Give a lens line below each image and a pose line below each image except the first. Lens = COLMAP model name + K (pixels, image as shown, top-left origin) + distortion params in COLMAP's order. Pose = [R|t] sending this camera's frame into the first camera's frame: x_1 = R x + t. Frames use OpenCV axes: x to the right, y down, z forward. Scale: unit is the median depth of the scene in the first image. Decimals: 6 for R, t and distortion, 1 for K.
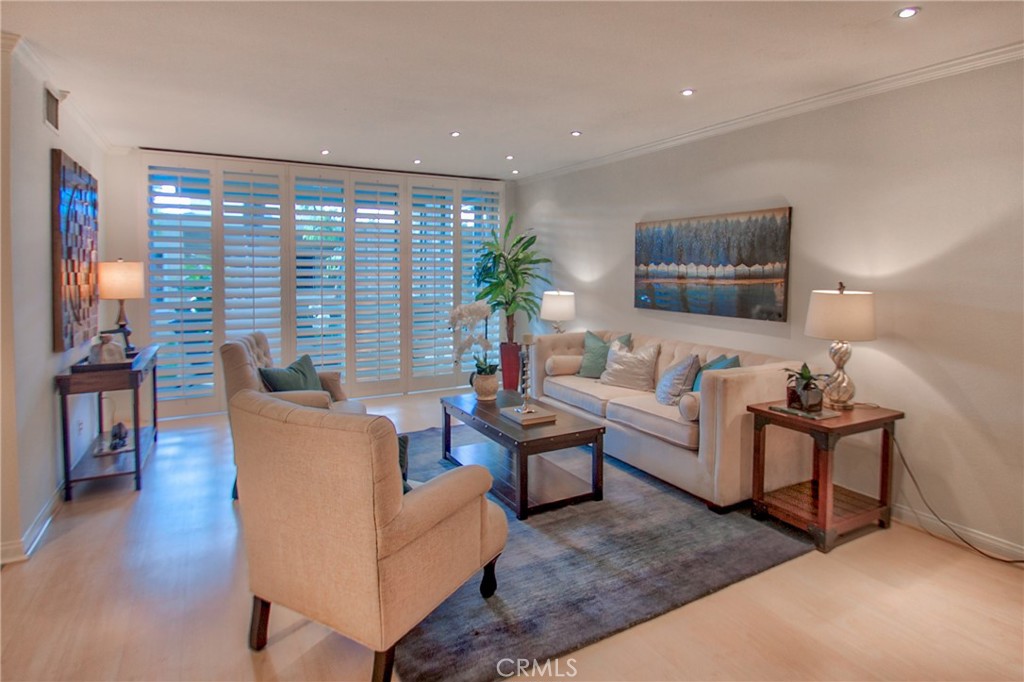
lens RADIAL K [[554.3, 0, 512.0], [0, 554.3, 341.0], [0, 0, 1]] dist [-0.008928, 0.000034]
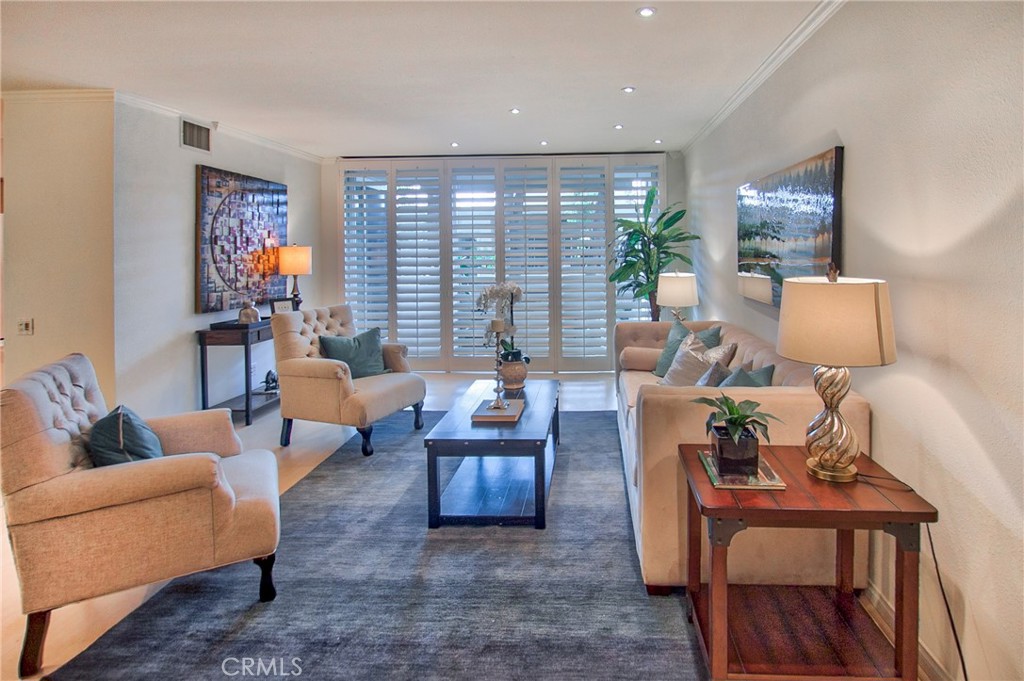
lens RADIAL K [[527.3, 0, 512.3], [0, 527.3, 295.0], [0, 0, 1]] dist [-0.001553, -0.000517]
pose [[0.853958, 0.033217, -0.519281, 0.428107], [-0.055104, 0.998122, -0.026770, -0.027947], [0.517417, 0.051475, 0.854184, 0.245893]]
